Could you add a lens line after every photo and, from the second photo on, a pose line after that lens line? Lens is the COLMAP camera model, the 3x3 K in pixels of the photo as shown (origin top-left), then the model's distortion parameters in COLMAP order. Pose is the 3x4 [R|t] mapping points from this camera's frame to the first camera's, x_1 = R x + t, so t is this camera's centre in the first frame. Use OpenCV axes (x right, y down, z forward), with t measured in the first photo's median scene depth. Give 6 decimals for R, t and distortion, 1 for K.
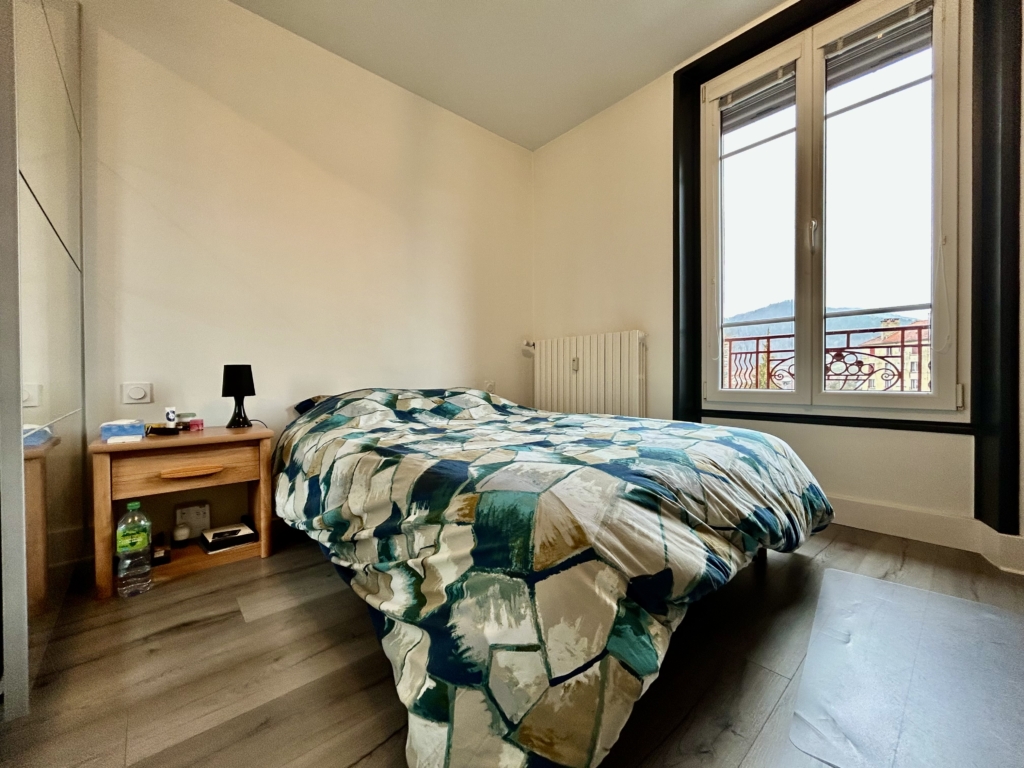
lens RADIAL K [[418.8, 0, 507.6], [0, 418.8, 375.1], [0, 0, 1]] dist [0.003548, -0.000284]
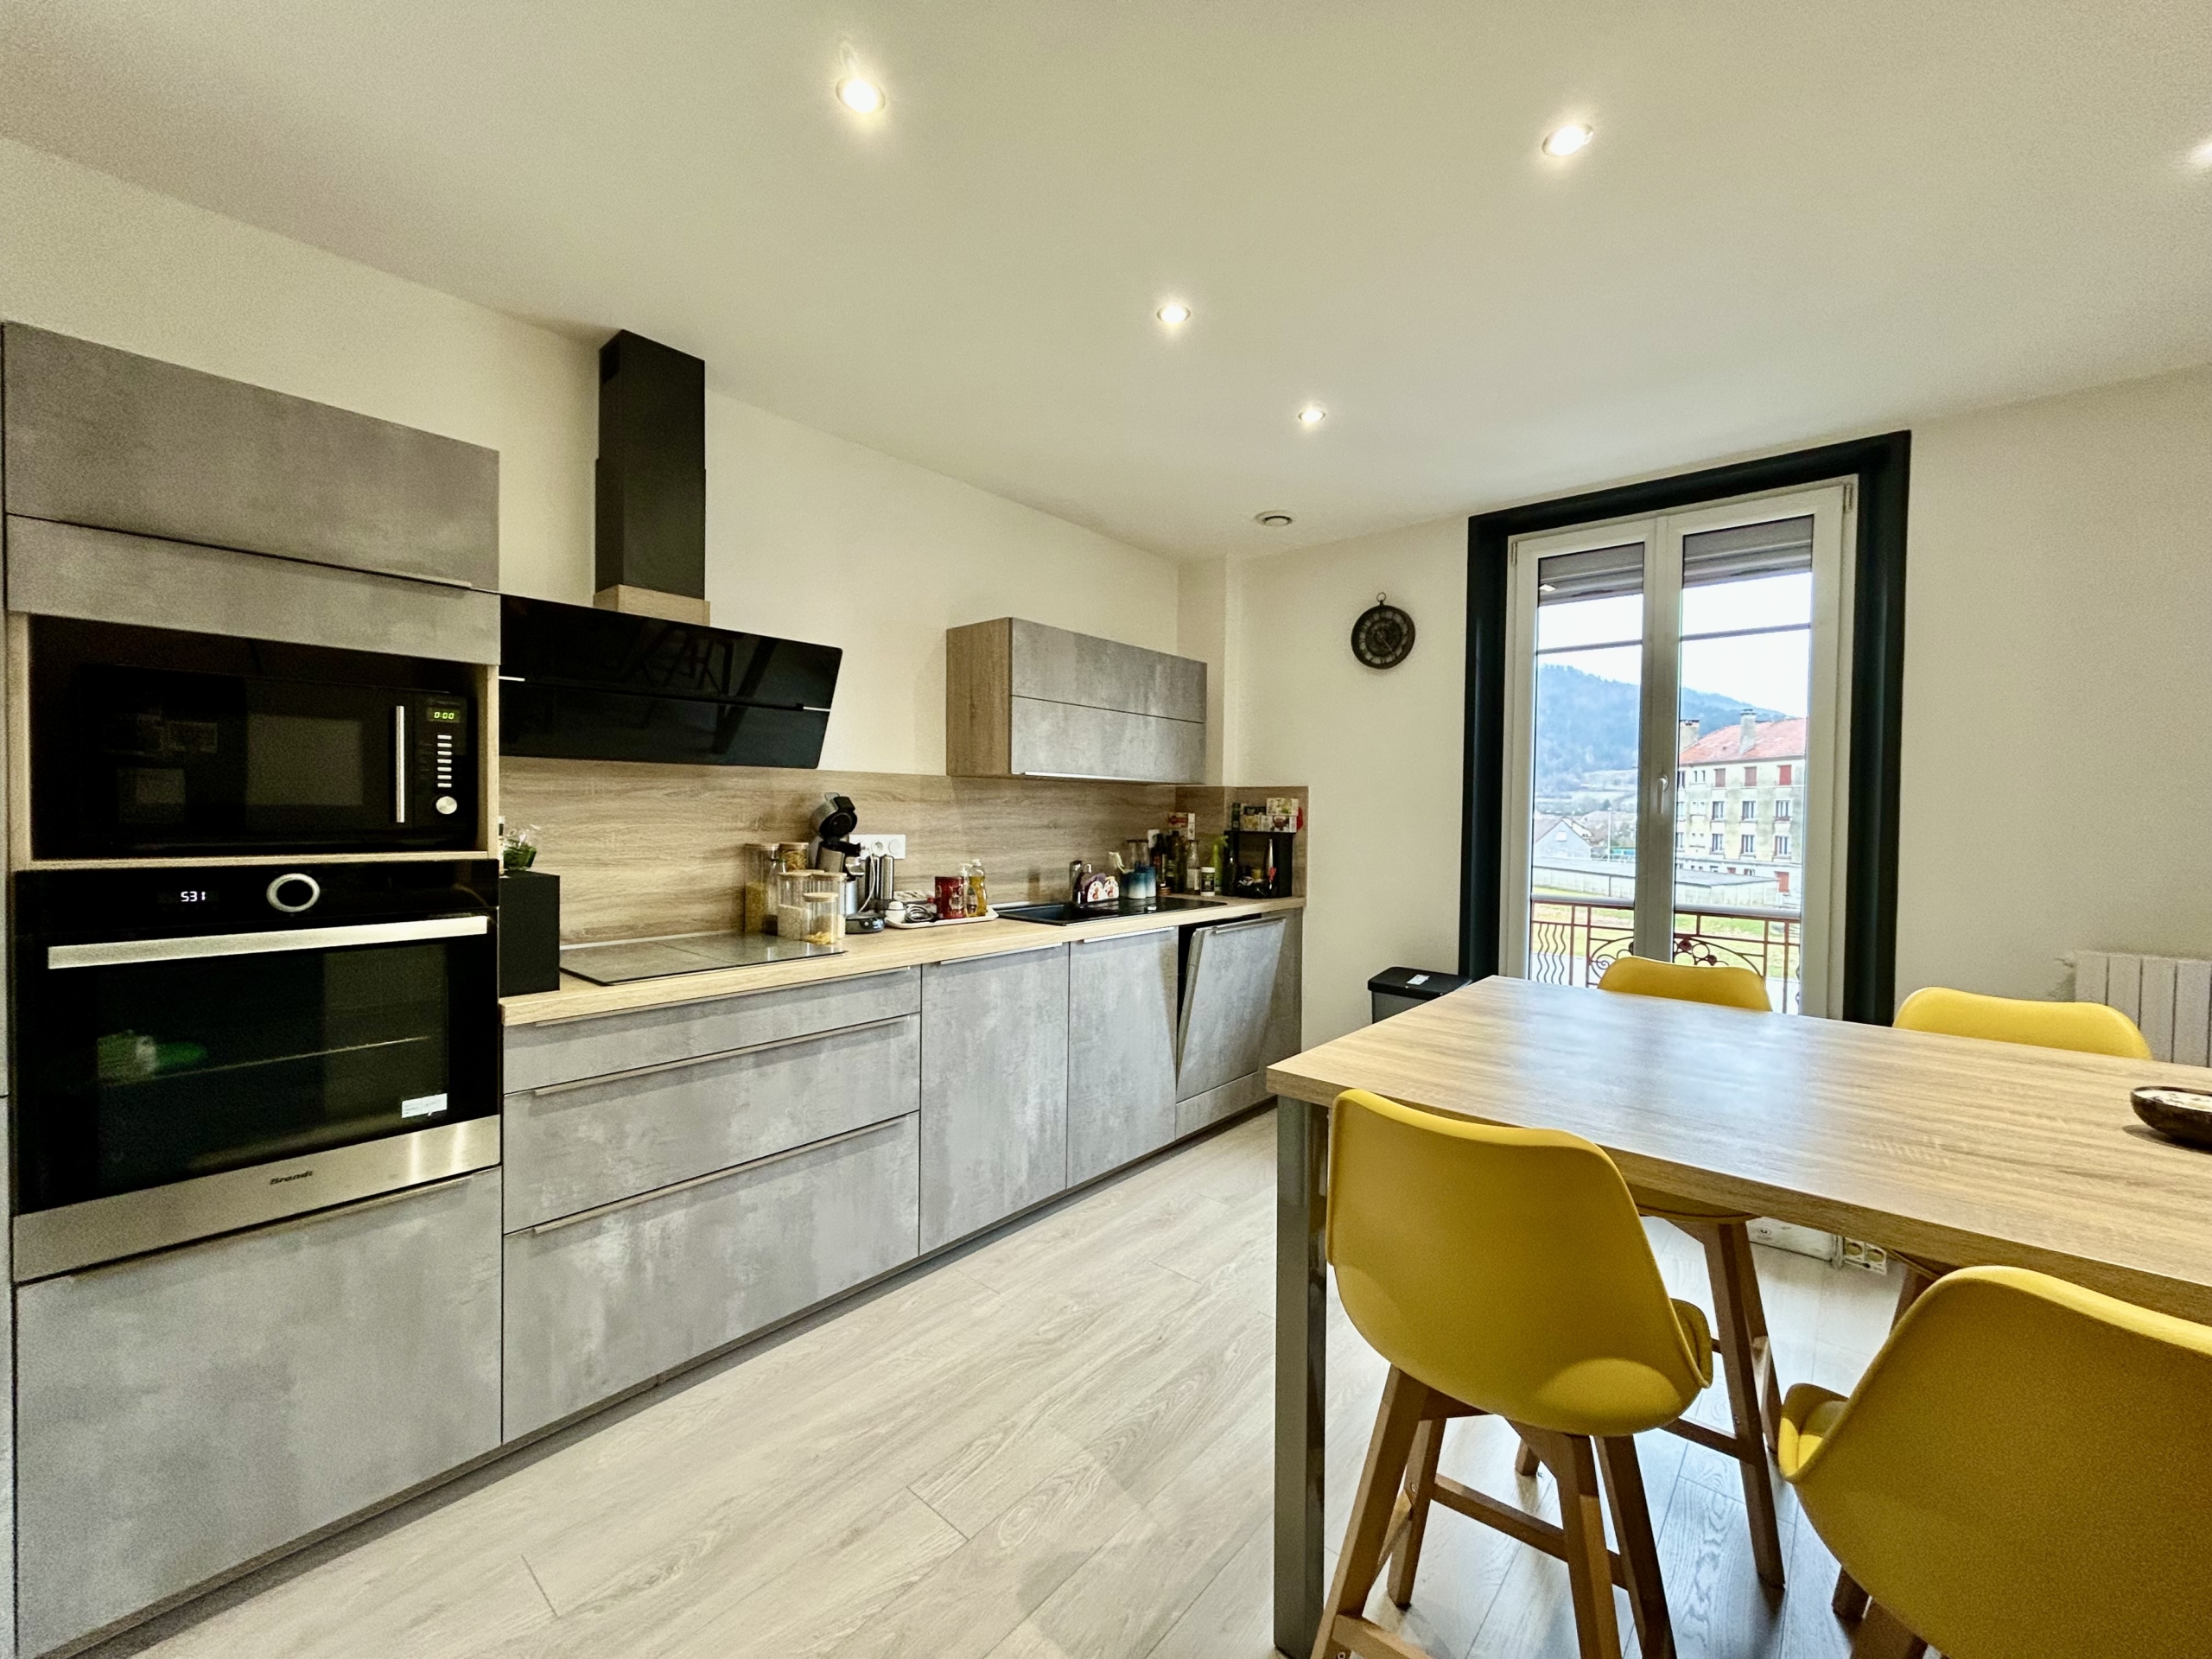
lens RADIAL K [[904.7, 0, 1111.0], [0, 904.7, 837.7], [0, 0, 1]] dist [0.003548, -0.000284]
pose [[0.992757, 0.011876, 0.119551, -0.361286], [-0.015521, 0.999441, 0.029612, -0.258958], [-0.119133, -0.031253, 0.992386, -0.400200]]
